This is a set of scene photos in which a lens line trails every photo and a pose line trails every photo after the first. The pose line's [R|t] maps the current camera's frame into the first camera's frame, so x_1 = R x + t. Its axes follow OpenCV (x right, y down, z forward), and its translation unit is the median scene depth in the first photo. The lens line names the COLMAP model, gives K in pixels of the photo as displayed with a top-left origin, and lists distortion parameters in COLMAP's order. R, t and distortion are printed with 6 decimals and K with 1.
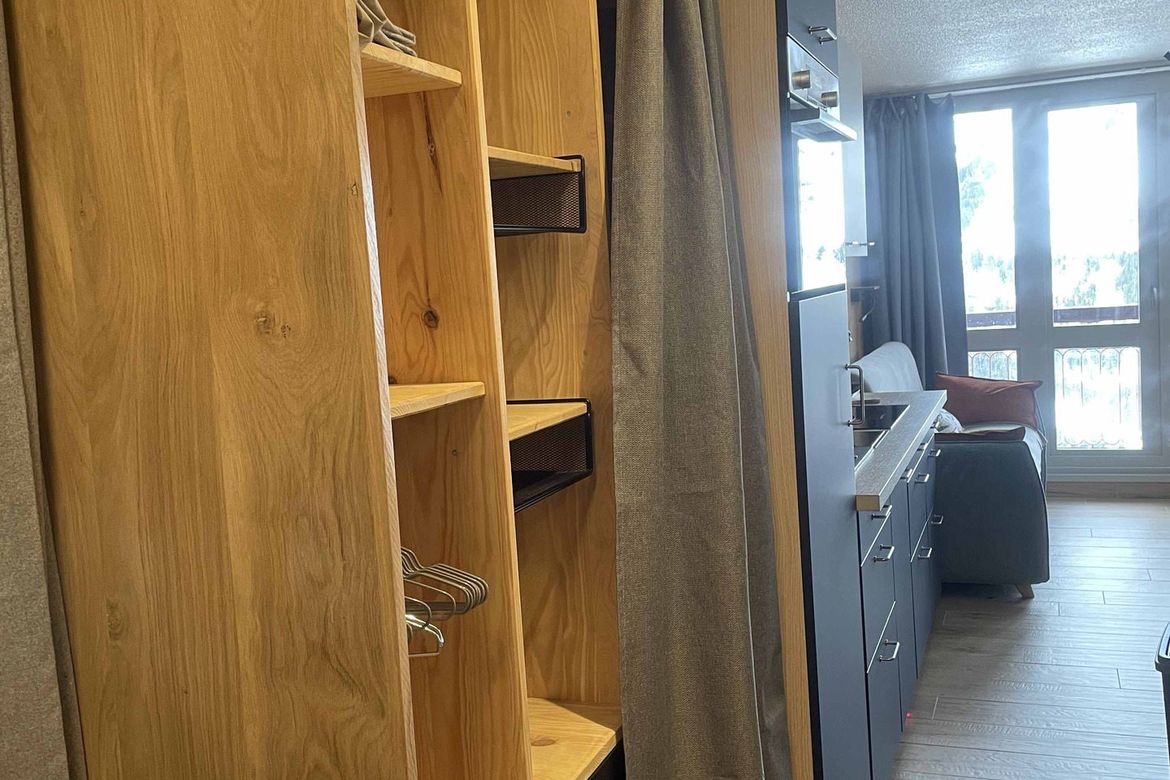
lens RADIAL K [[1217.4, 0, 585.0], [0, 1217.4, 390.0], [0, 0, 1]] dist [0.083793, -0.000515]
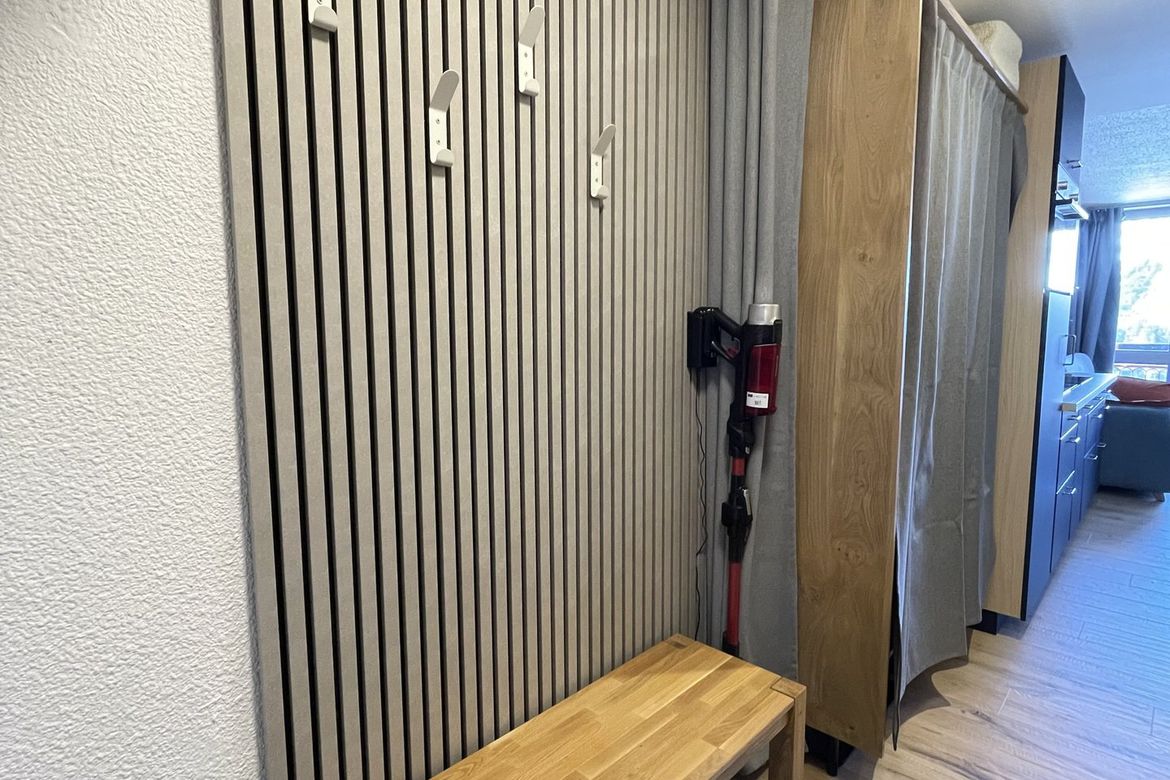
lens RADIAL K [[629.5, 0, 585.0], [0, 629.5, 390.0], [0, 0, 1]] dist [-0.024974, -0.000537]
pose [[0.910408, 0.104148, -0.400388, -0.229573], [-0.090164, 0.994480, 0.053666, 0.234999], [0.403767, -0.012758, 0.914773, -0.618900]]
